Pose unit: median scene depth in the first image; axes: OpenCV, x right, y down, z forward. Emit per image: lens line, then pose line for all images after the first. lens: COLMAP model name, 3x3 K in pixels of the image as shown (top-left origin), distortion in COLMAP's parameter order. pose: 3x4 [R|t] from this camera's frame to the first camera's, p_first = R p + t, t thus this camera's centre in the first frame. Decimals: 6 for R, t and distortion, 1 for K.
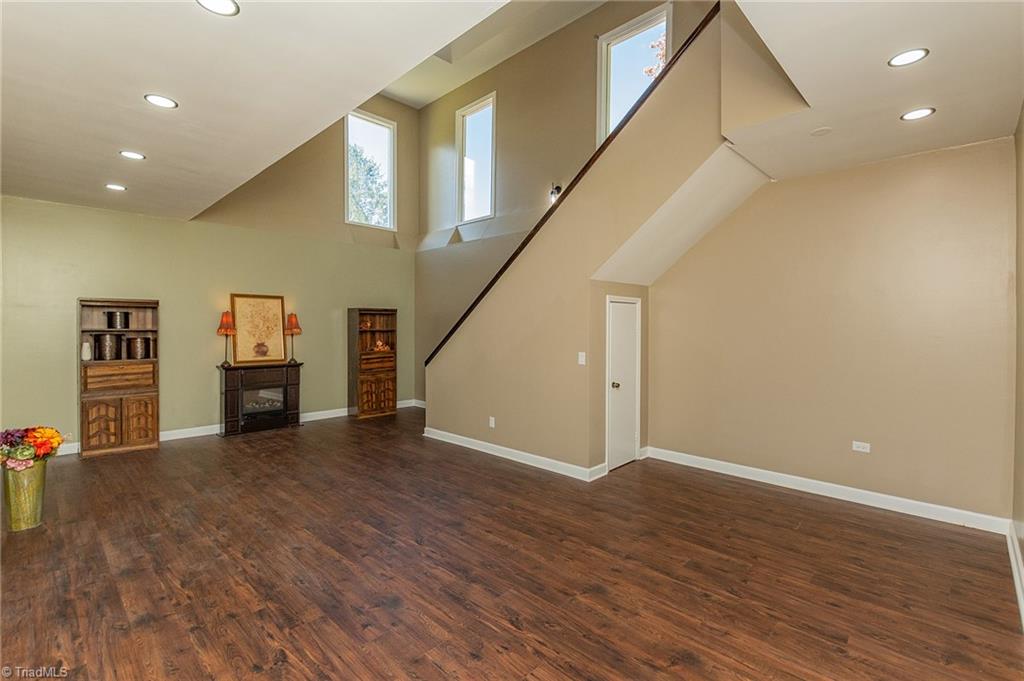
lens RADIAL K [[465.6, 0, 517.9], [0, 465.6, 336.6], [0, 0, 1]] dist [0.001786, -0.000006]
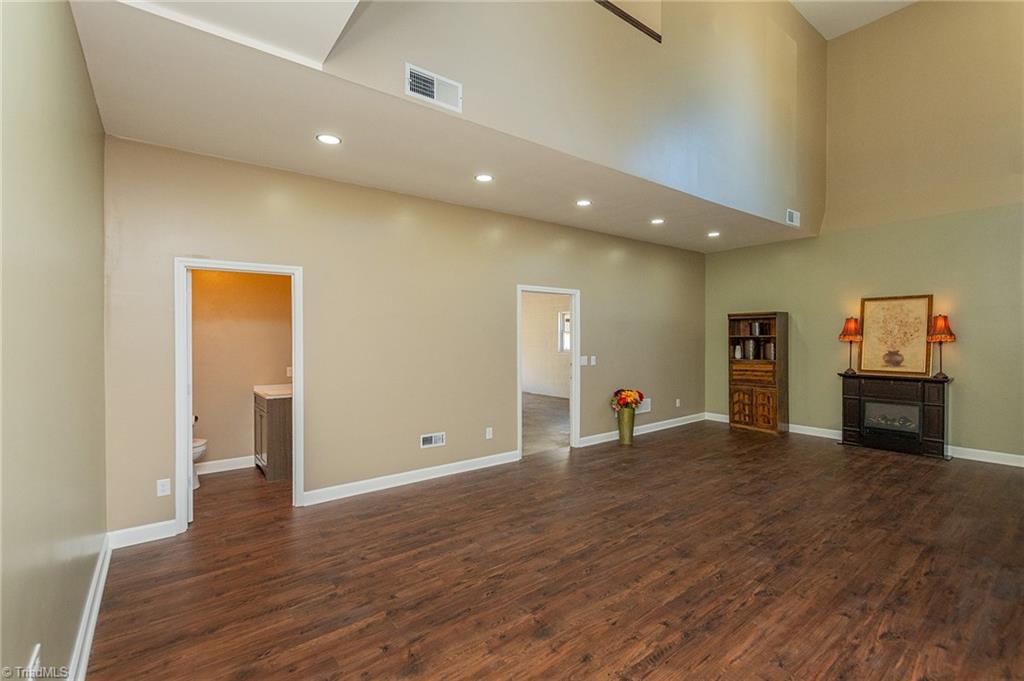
lens RADIAL K [[449.5, 0, 512.0], [0, 449.5, 340.5], [0, 0, 1]] dist [0.000603, -0.000201]
pose [[-0.151021, 0.002177, -0.988528, 0.576242], [-0.015859, 0.999864, 0.004625, 0.001426], [0.988403, 0.016375, -0.150966, 0.613533]]
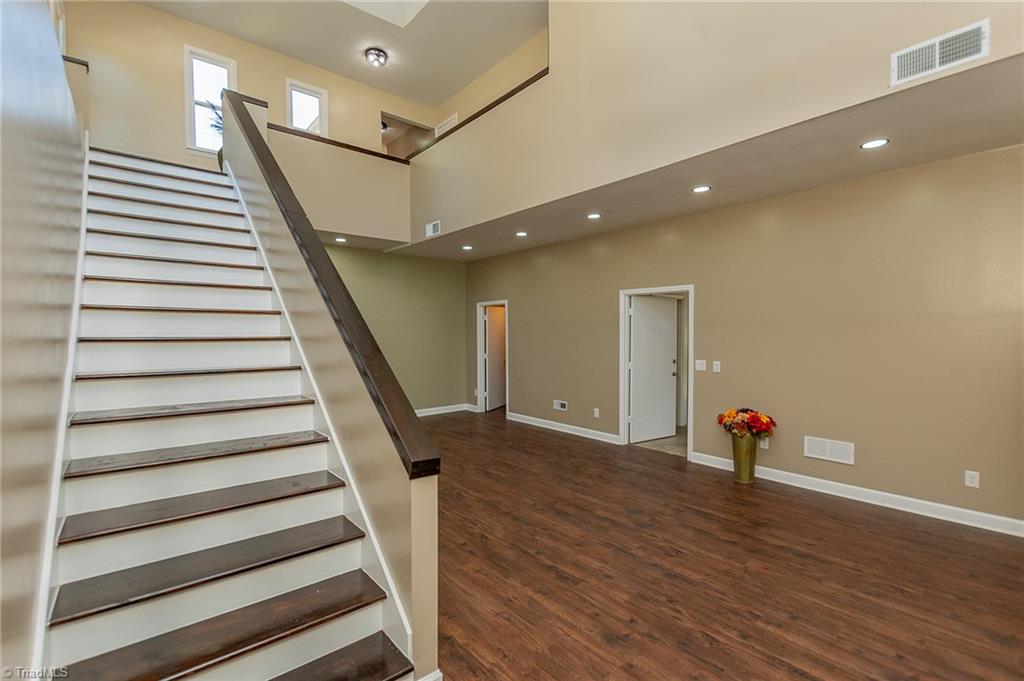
lens RADIAL K [[462.4, 0, 512.0], [0, 462.4, 340.5], [0, 0, 1]] dist [0.001459, -0.001615]
pose [[-0.994780, -0.007538, 0.101760, -0.387292], [-0.003180, 0.999073, 0.042924, -0.045969], [-0.101989, 0.042376, -0.993883, 1.807615]]
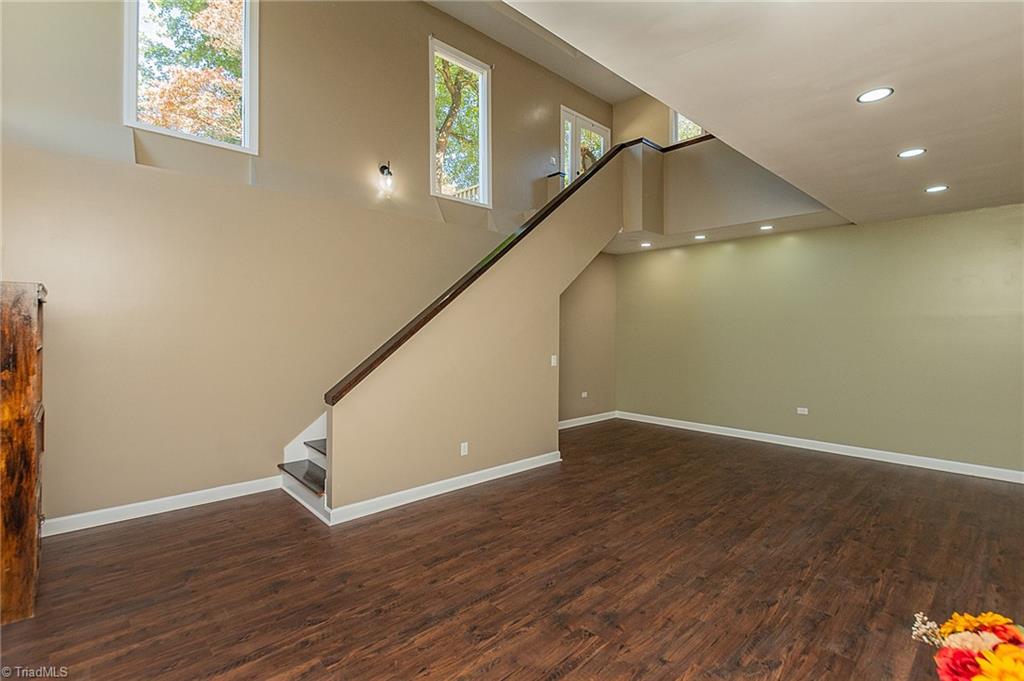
lens RADIAL K [[469.6, 0, 511.5], [0, 469.6, 320.6], [0, 0, 1]] dist [0.002476, -0.000324]
pose [[0.062908, 0.014968, 0.997907, -1.092504], [0.018228, 0.999704, -0.016144, -0.041793], [-0.997853, 0.019205, 0.062617, 1.030454]]
